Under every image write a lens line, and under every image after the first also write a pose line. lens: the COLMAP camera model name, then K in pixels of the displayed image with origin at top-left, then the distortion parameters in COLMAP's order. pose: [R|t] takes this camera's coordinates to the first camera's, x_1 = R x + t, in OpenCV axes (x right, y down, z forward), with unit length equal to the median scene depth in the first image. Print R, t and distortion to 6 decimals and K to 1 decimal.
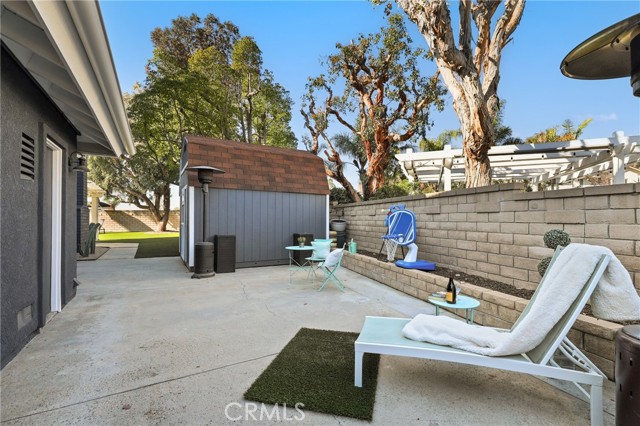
lens RADIAL K [[290.0, 0, 321.4], [0, 290.0, 214.2], [0, 0, 1]] dist [0.002651, -0.000359]
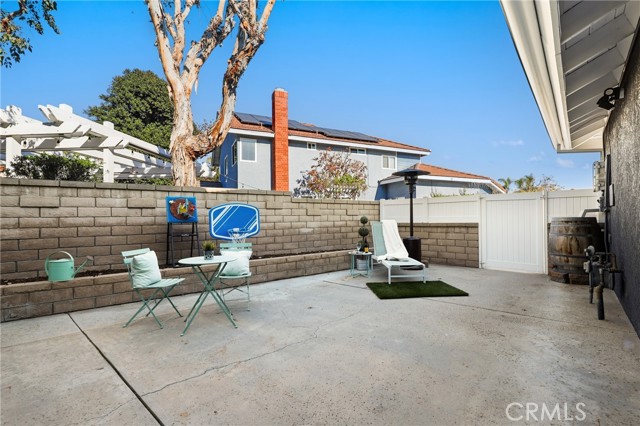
lens RADIAL K [[290.0, 0, 316.9], [0, 290.0, 215.7], [0, 0, 1]] dist [0.002651, -0.000359]
pose [[-0.303581, 0.003340, 0.952800, -0.486026], [-0.000590, 0.999993, -0.003694, 0.017396], [-0.952806, -0.001683, -0.303576, 0.674244]]
